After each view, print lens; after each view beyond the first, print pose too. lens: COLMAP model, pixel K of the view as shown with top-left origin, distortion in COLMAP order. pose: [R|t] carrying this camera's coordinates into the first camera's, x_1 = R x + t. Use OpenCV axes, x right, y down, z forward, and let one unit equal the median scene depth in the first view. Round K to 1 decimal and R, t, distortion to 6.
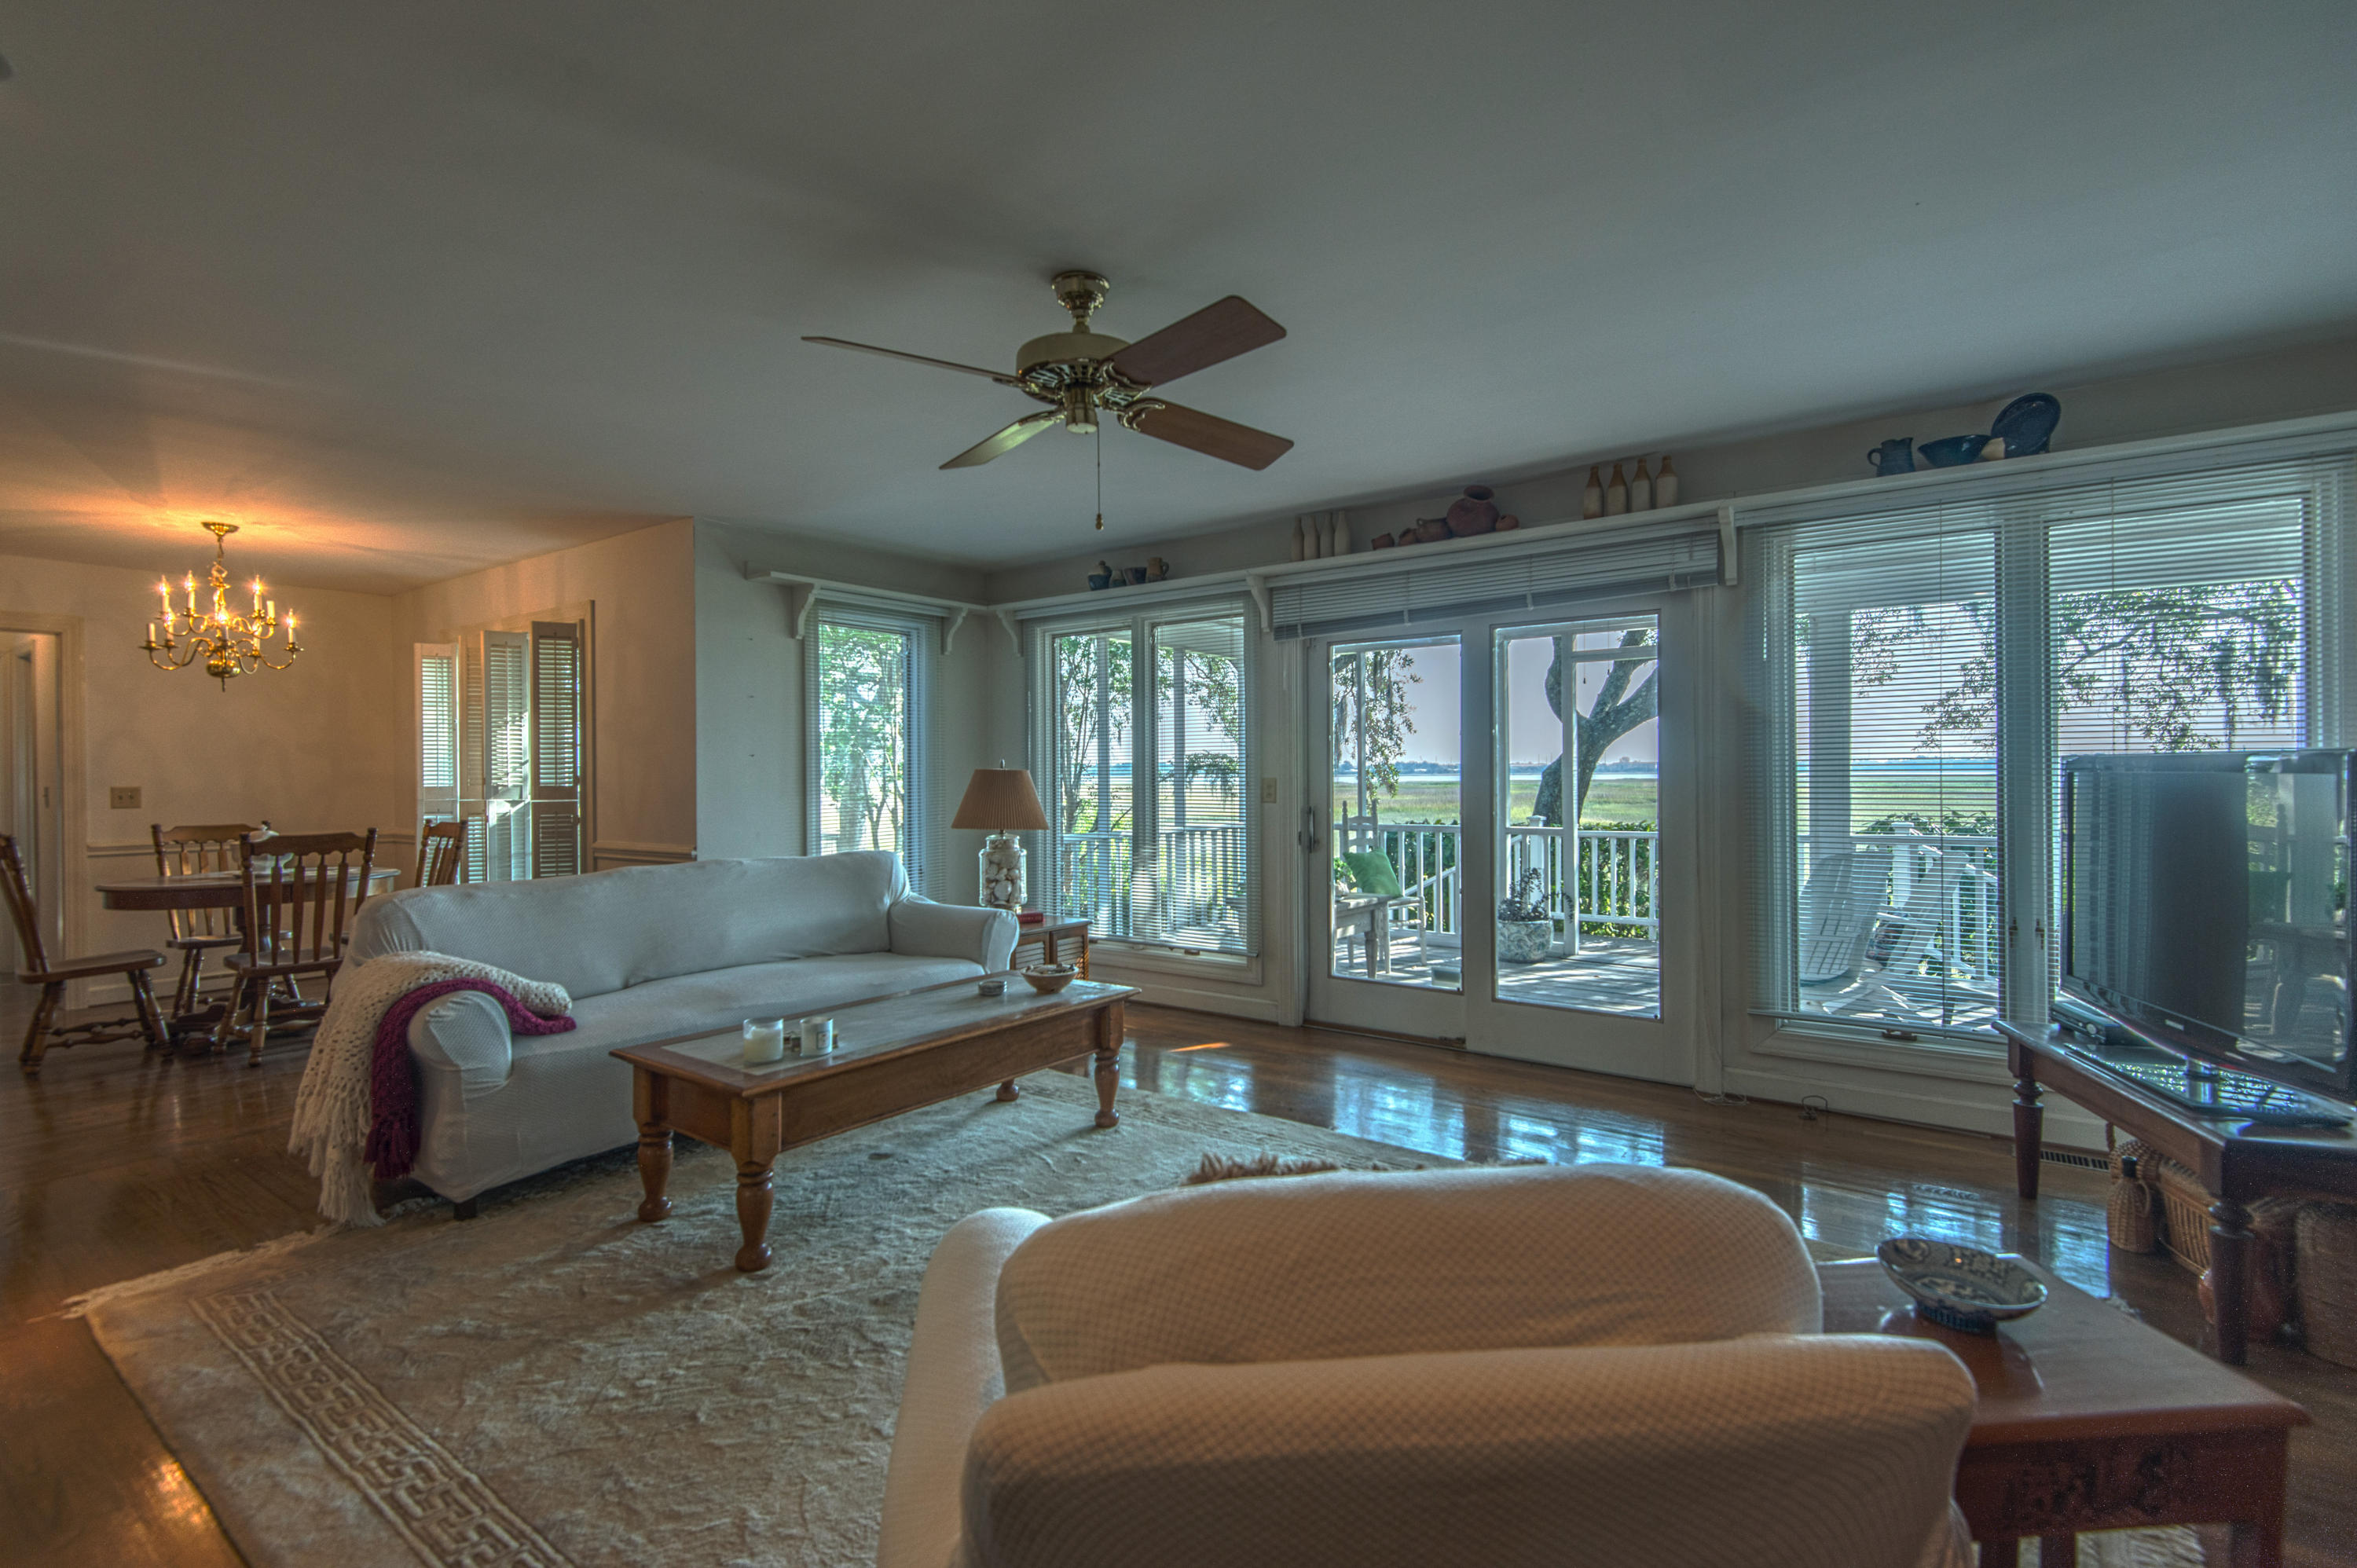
lens RADIAL K [[1060.6, 0, 1184.2], [0, 1060.6, 775.9], [0, 0, 1]] dist [0.022314, -0.010829]
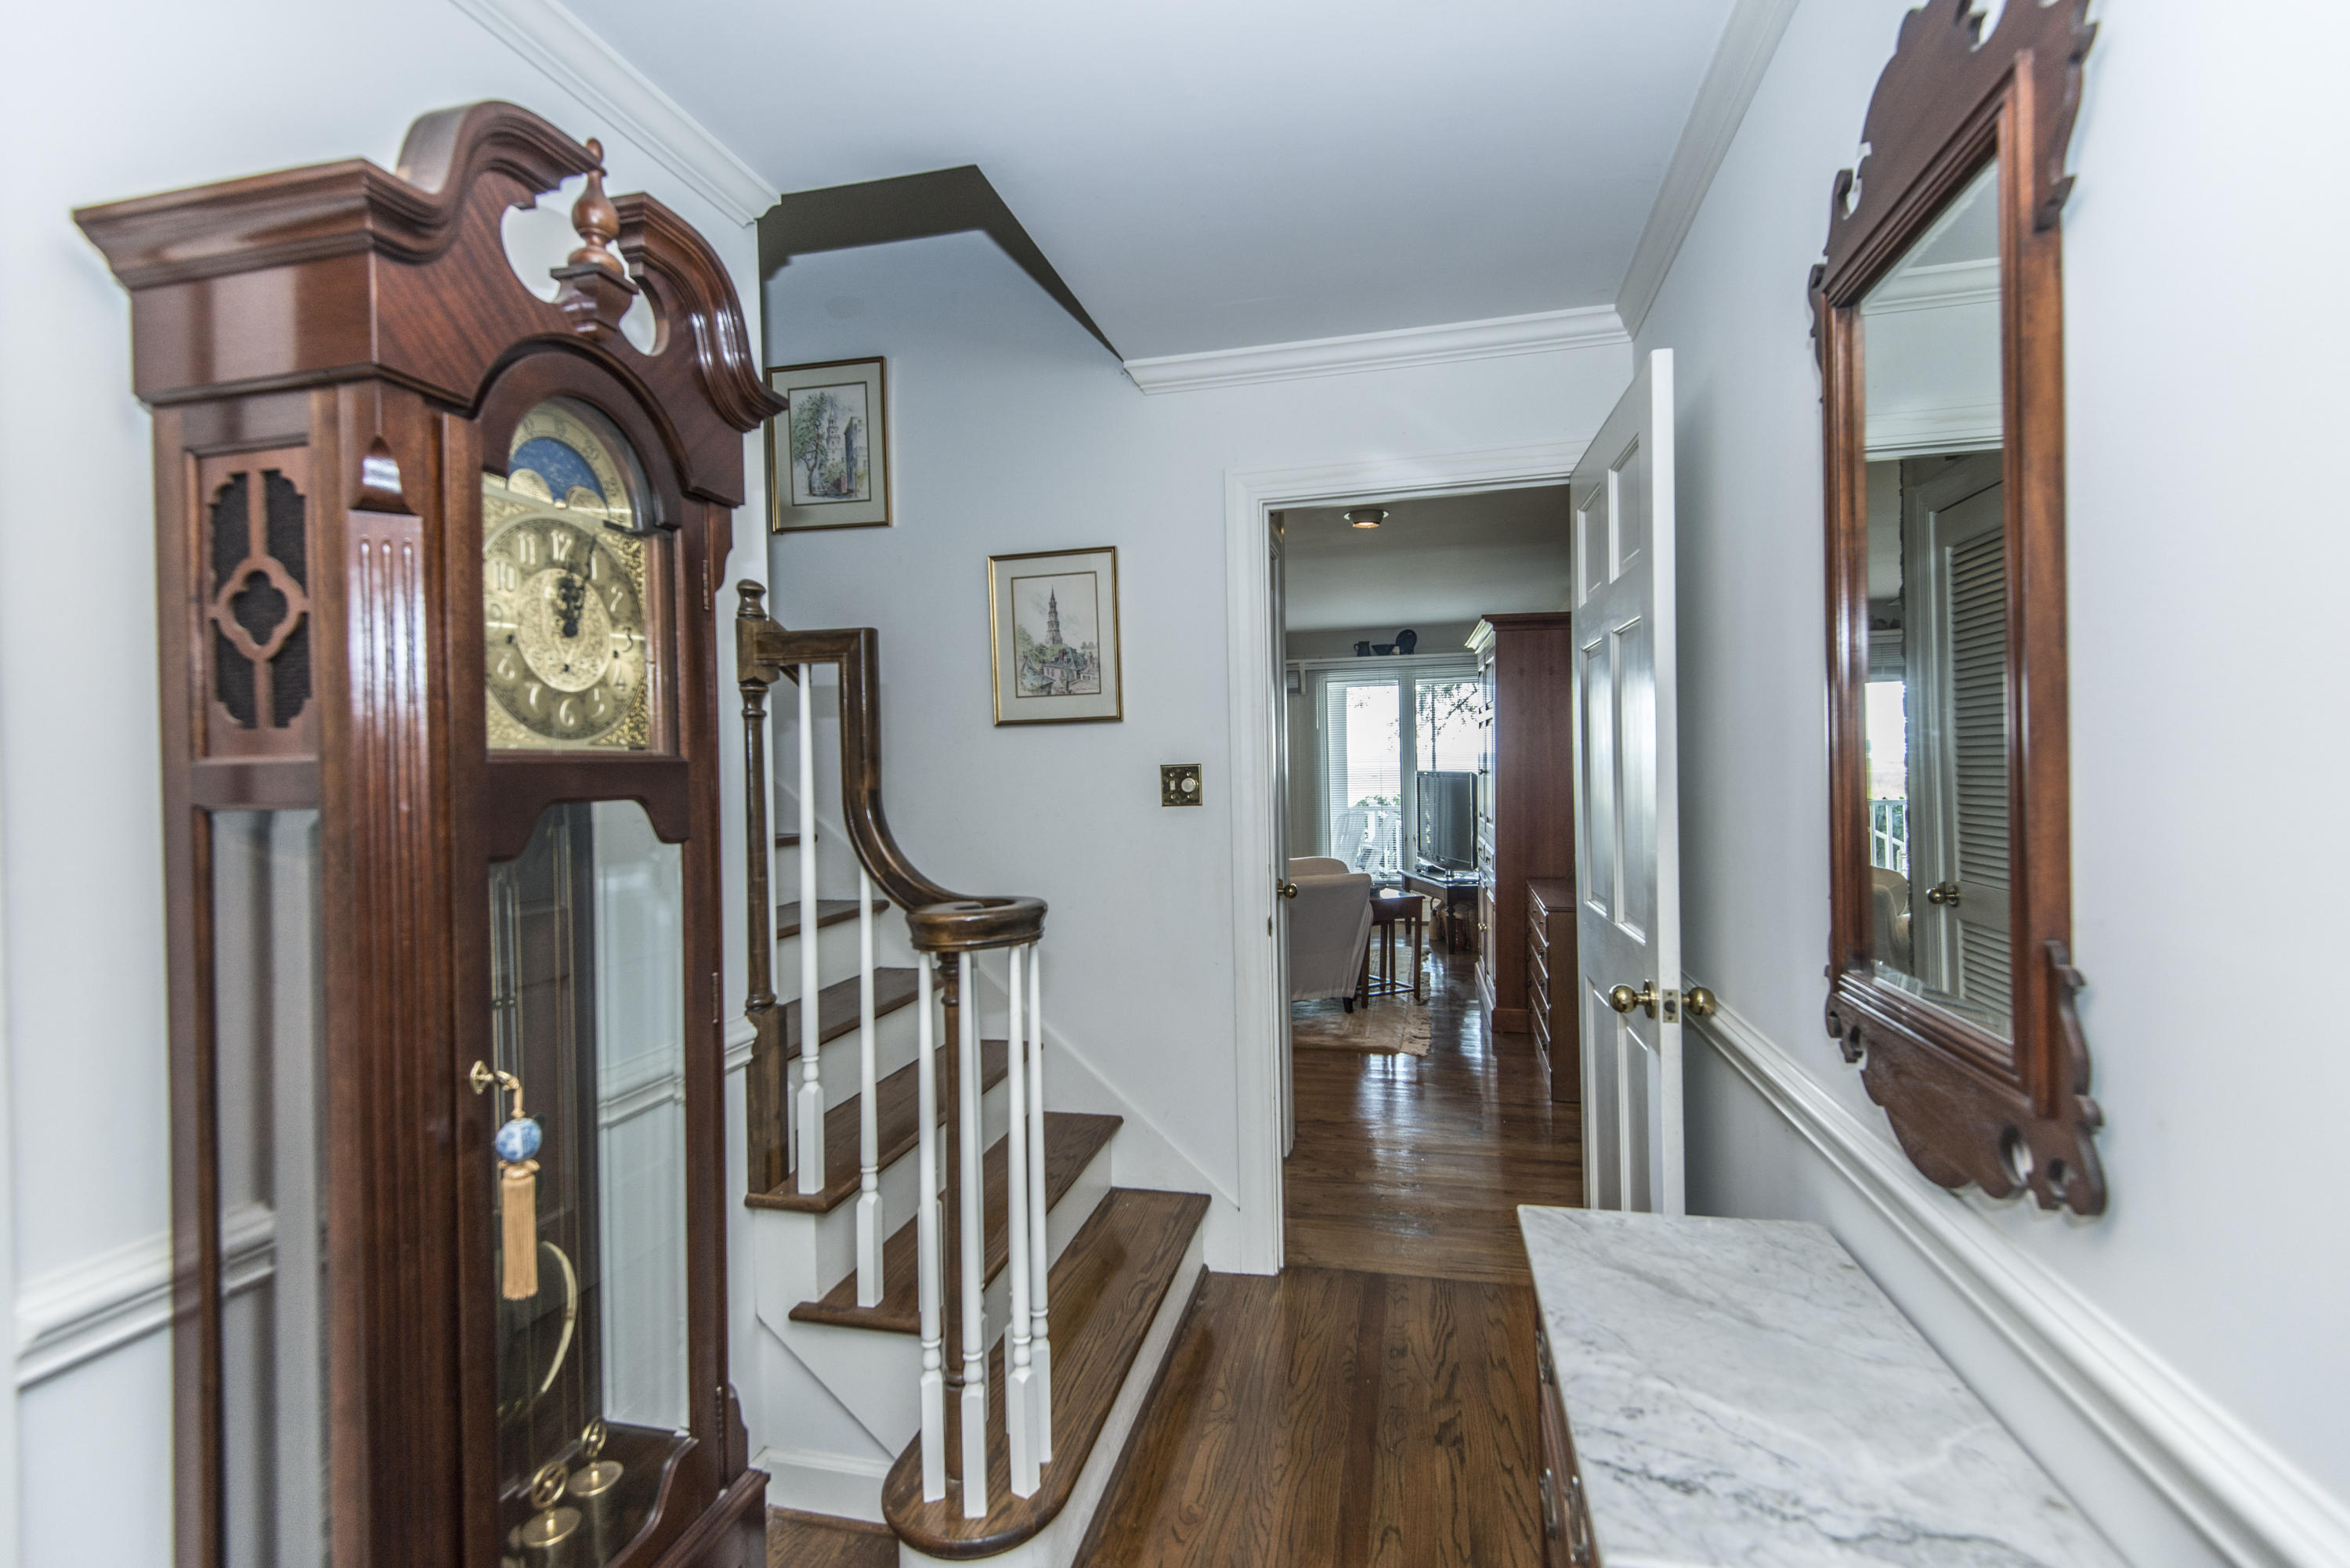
lens RADIAL K [[1057.4, 0, 1174.6], [0, 1057.4, 774.8], [0, 0, 1]] dist [0.022314, -0.010829]
pose [[0.918905, -0.024013, 0.393747, -0.656123], [0.024100, 0.999698, 0.004725, -0.028139], [-0.393742, 0.005147, 0.919207, -0.998205]]
